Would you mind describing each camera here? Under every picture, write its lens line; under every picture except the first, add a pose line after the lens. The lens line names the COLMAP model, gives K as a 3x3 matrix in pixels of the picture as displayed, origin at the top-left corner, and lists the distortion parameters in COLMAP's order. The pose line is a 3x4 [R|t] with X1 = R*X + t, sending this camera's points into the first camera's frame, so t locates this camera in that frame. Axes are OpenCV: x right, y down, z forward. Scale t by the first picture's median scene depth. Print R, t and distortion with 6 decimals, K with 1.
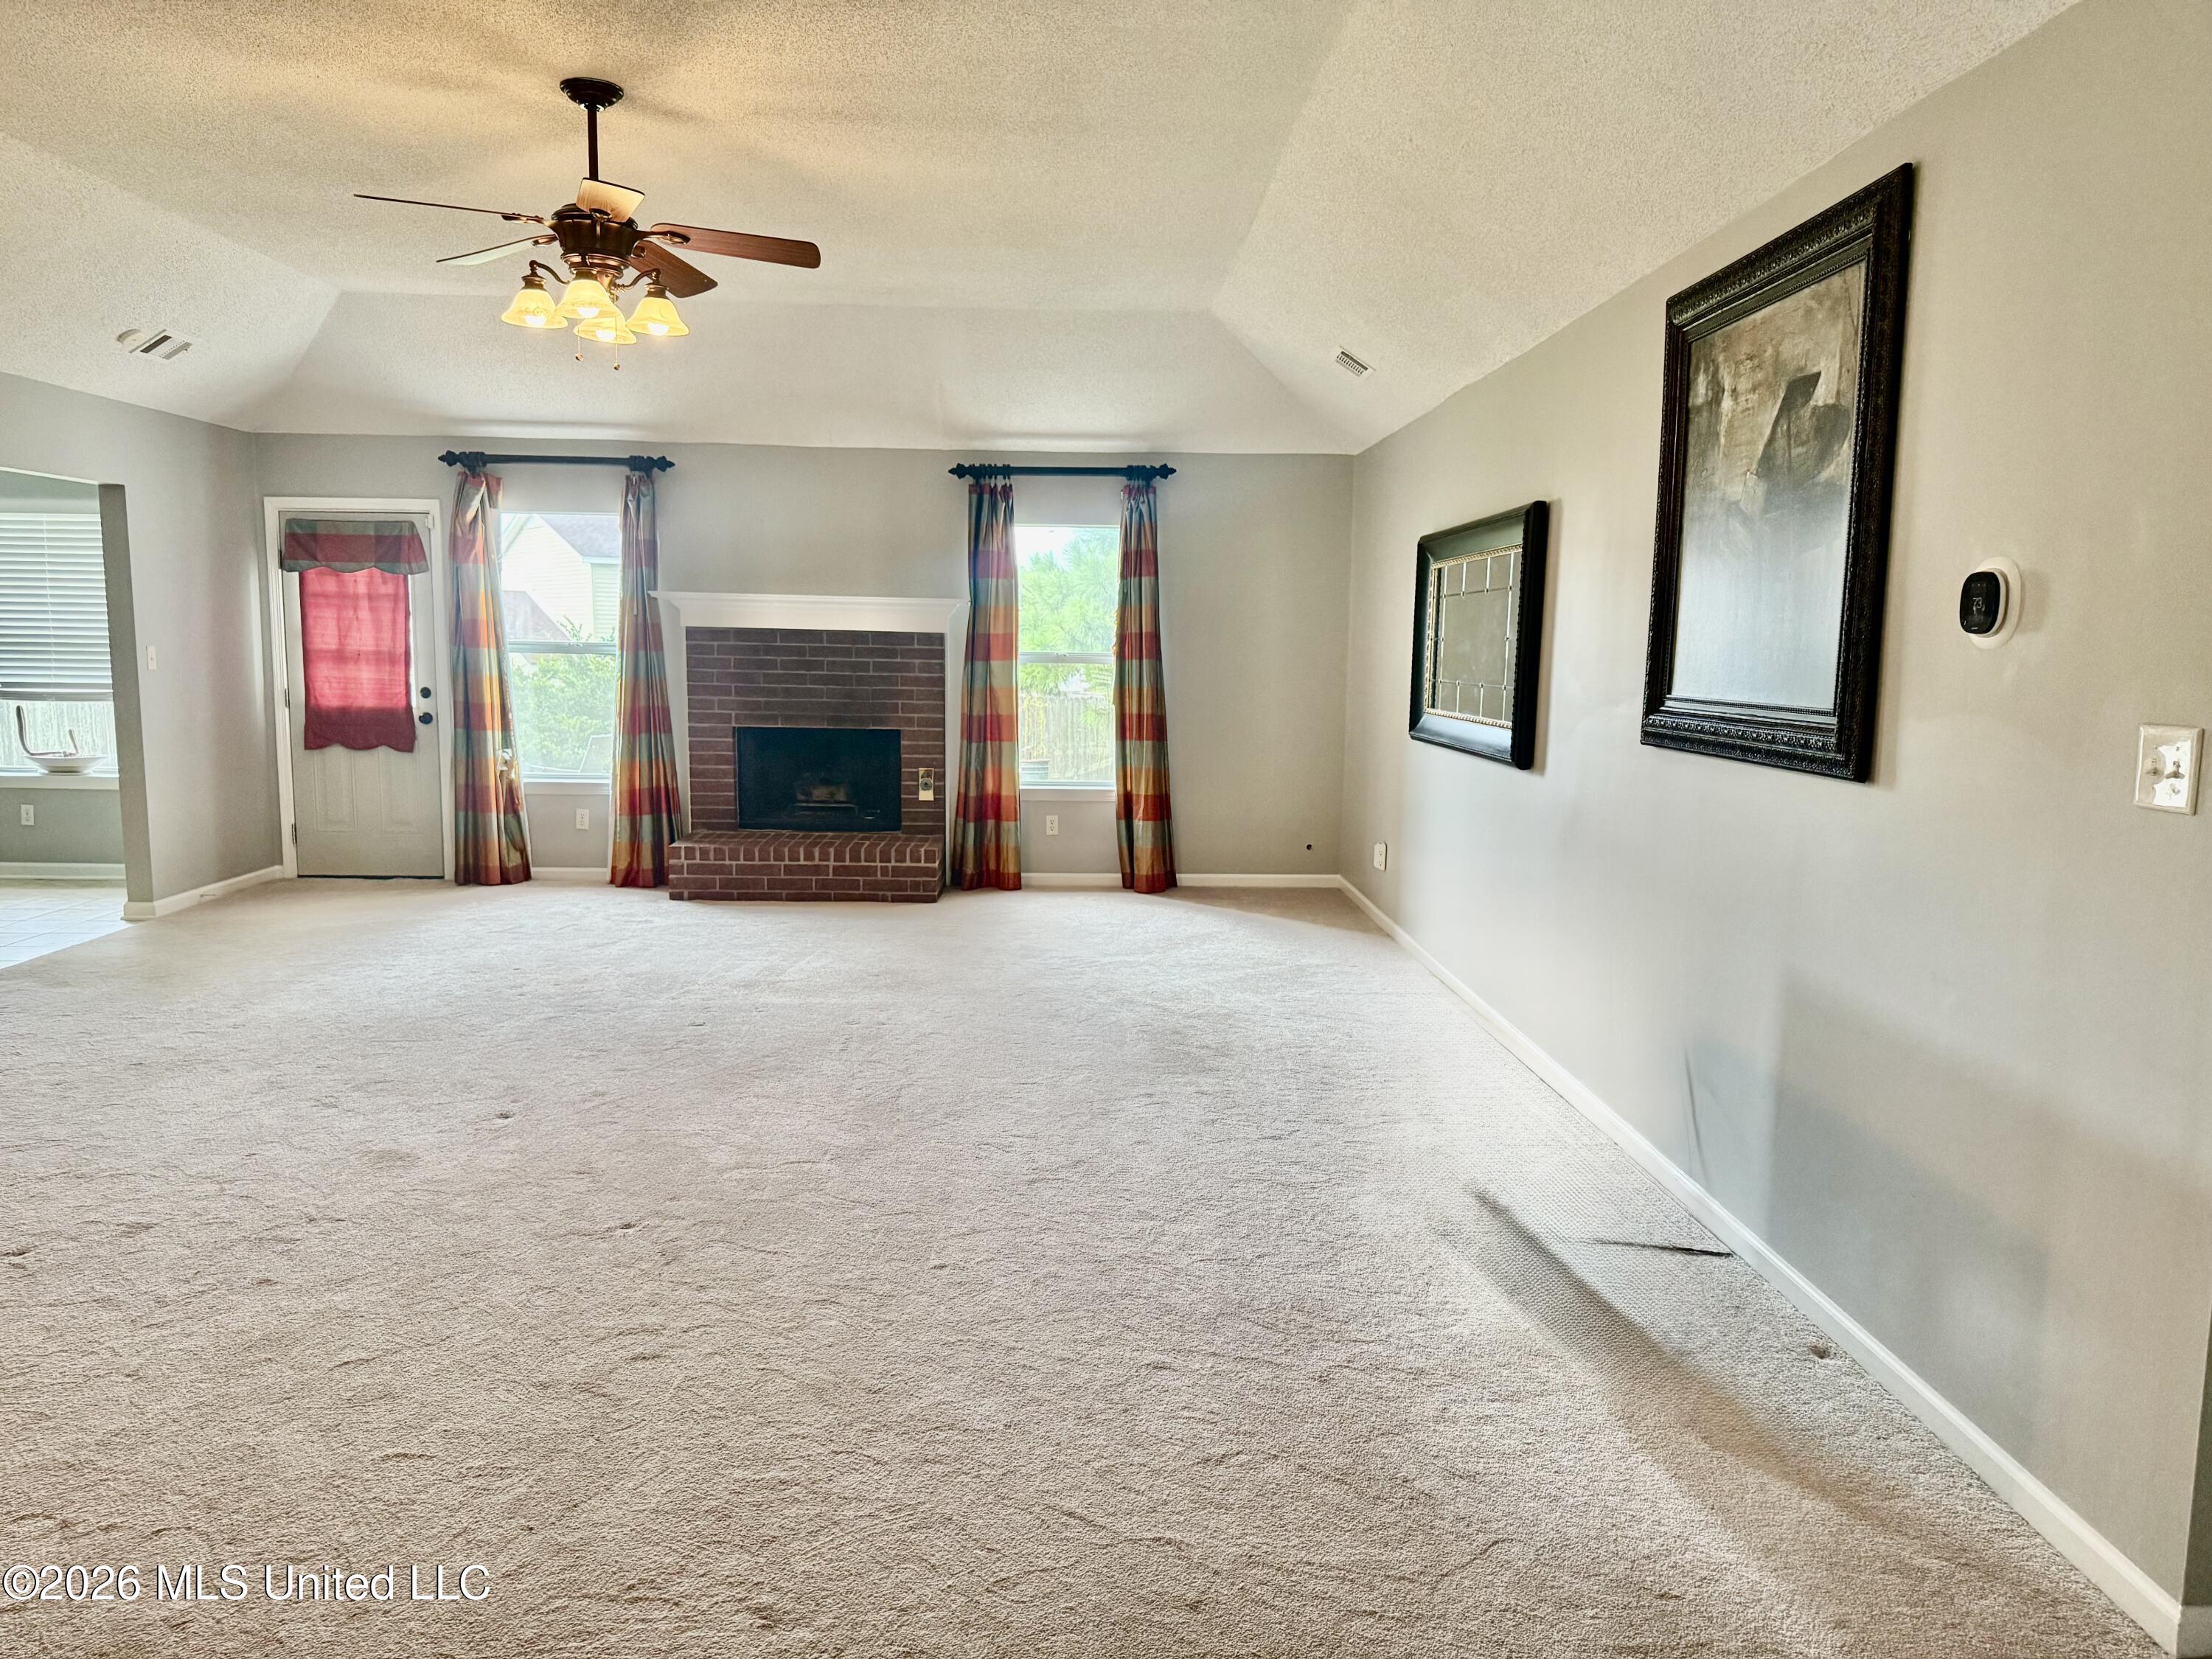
lens RADIAL K [[1572.7, 0, 1107.1], [0, 1572.7, 823.5], [0, 0, 1]] dist [0.069726, -0.106973]
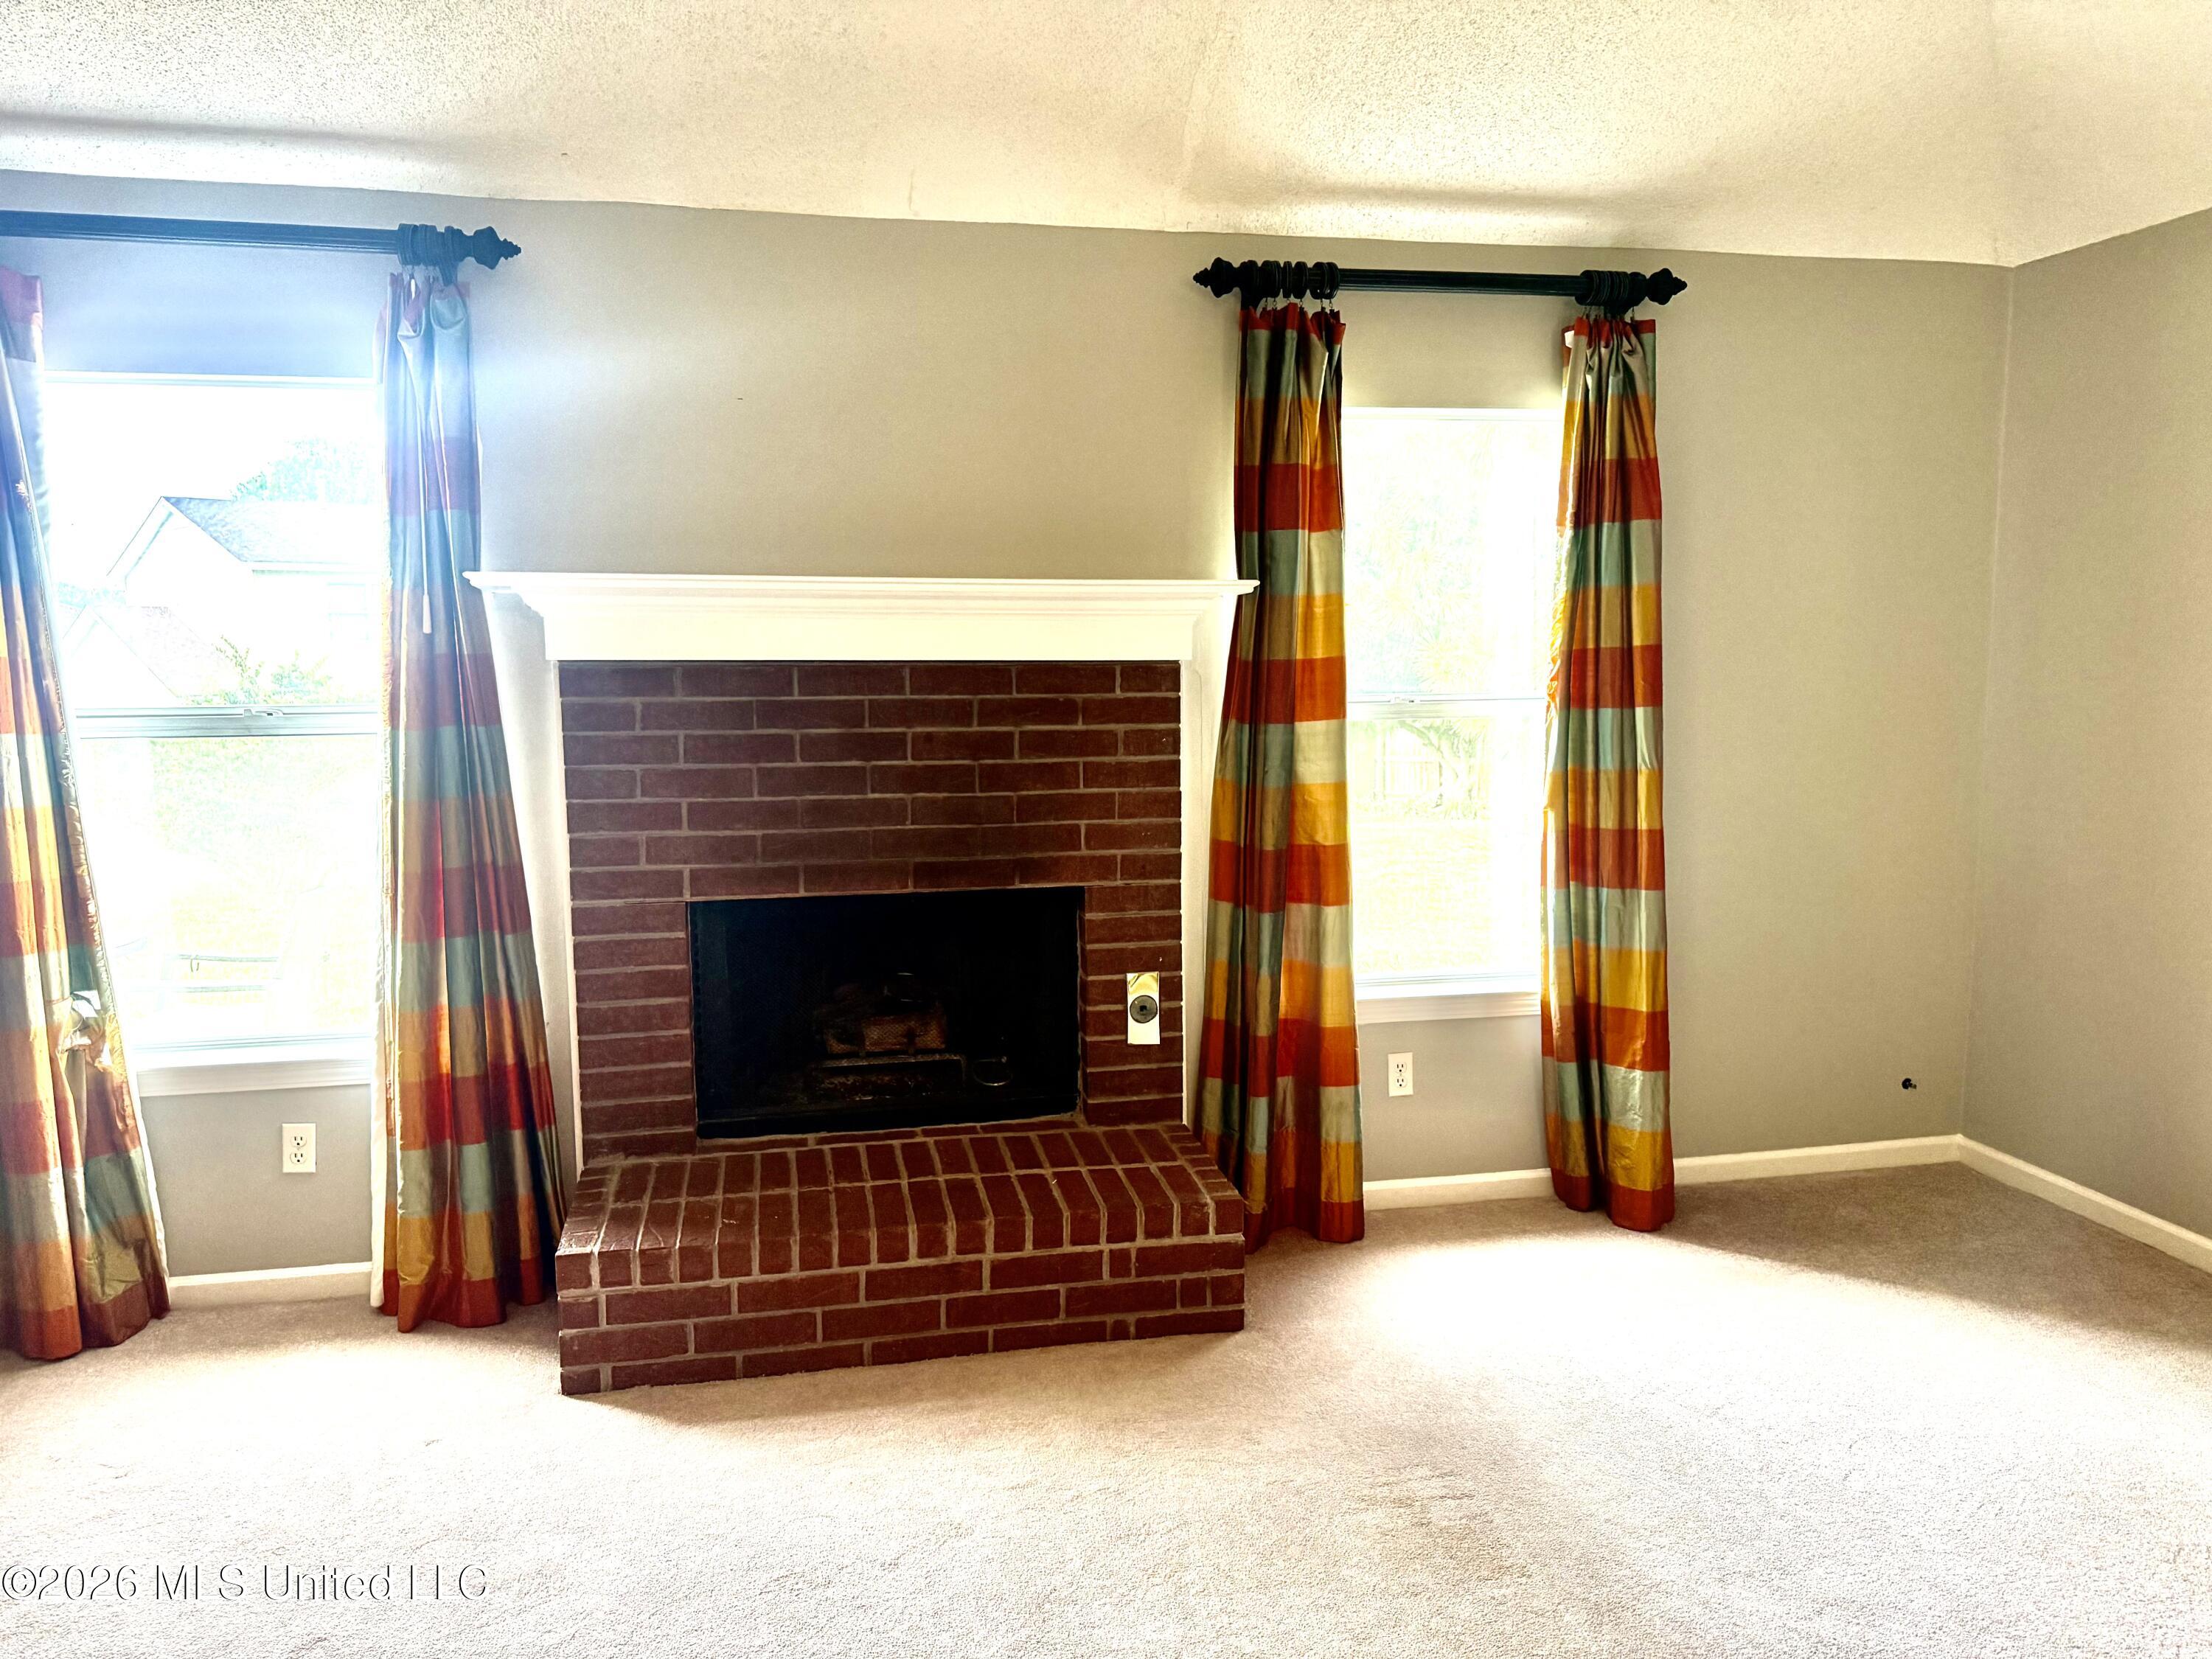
lens RADIAL K [[1572.7, 0, 1107.1], [0, 1572.7, 823.5], [0, 0, 1]] dist [0.069726, -0.106973]
pose [[0.986141, -0.041434, 0.160654, -0.195424], [0.043774, 0.998980, -0.011050, -0.072788], [-0.160032, 0.017929, 0.986949, 0.581131]]
